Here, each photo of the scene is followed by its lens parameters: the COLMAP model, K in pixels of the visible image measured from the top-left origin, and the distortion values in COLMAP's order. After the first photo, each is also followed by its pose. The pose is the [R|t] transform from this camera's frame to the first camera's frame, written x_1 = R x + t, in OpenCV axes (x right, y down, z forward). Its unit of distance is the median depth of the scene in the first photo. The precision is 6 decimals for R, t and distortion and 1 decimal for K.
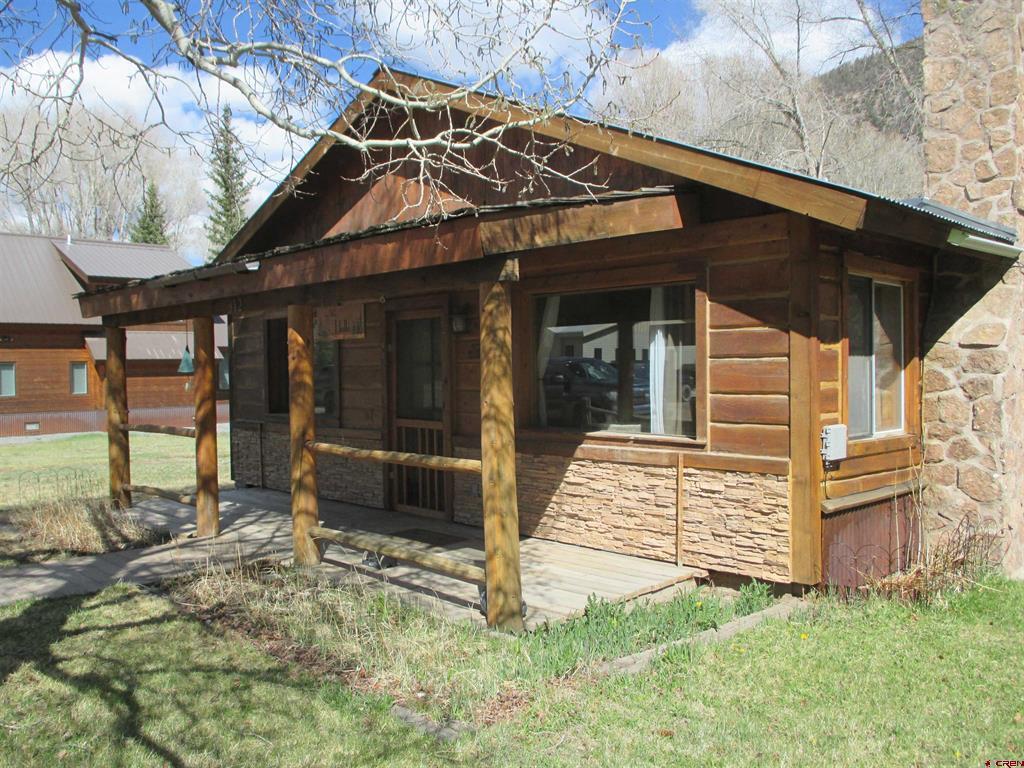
lens RADIAL K [[848.9, 0, 512.0], [0, 848.9, 384.0], [0, 0, 1]] dist [-0.031584, 0.000637]
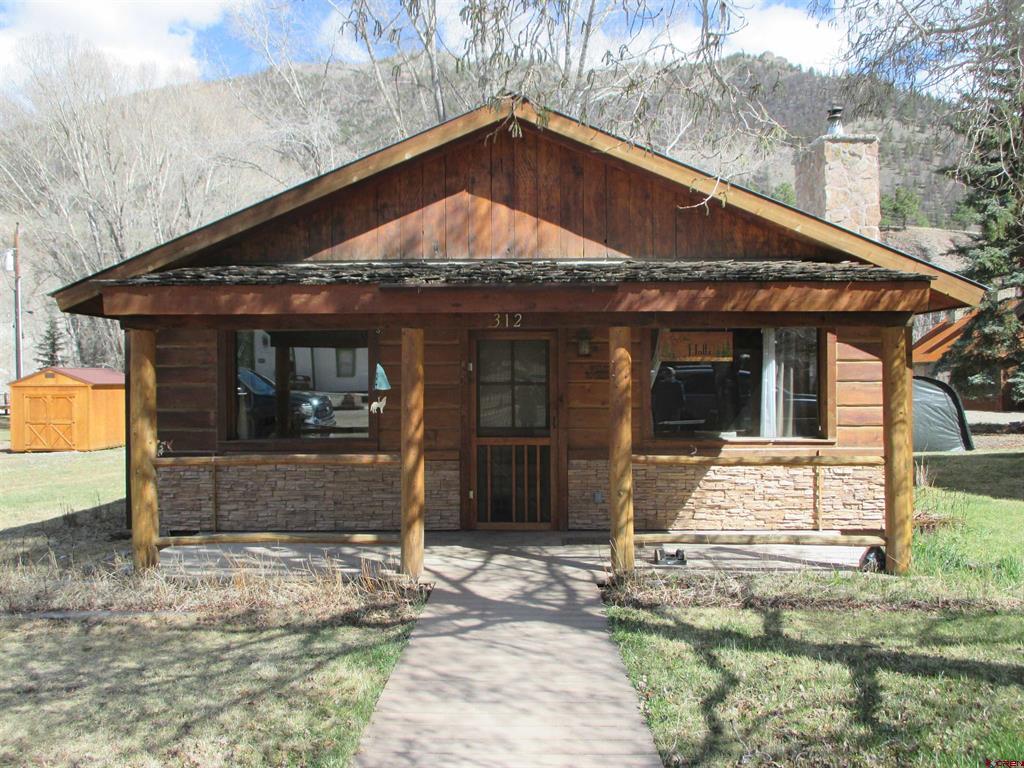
lens RADIAL K [[848.9, 0, 512.0], [0, 848.9, 384.0], [0, 0, 1]] dist [-0.031584, 0.000637]
pose [[0.723035, 0.008533, 0.690759, -1.089636], [0.009572, 0.999704, -0.022368, 0.000570], [-0.690745, 0.022785, 0.722739, 0.330231]]
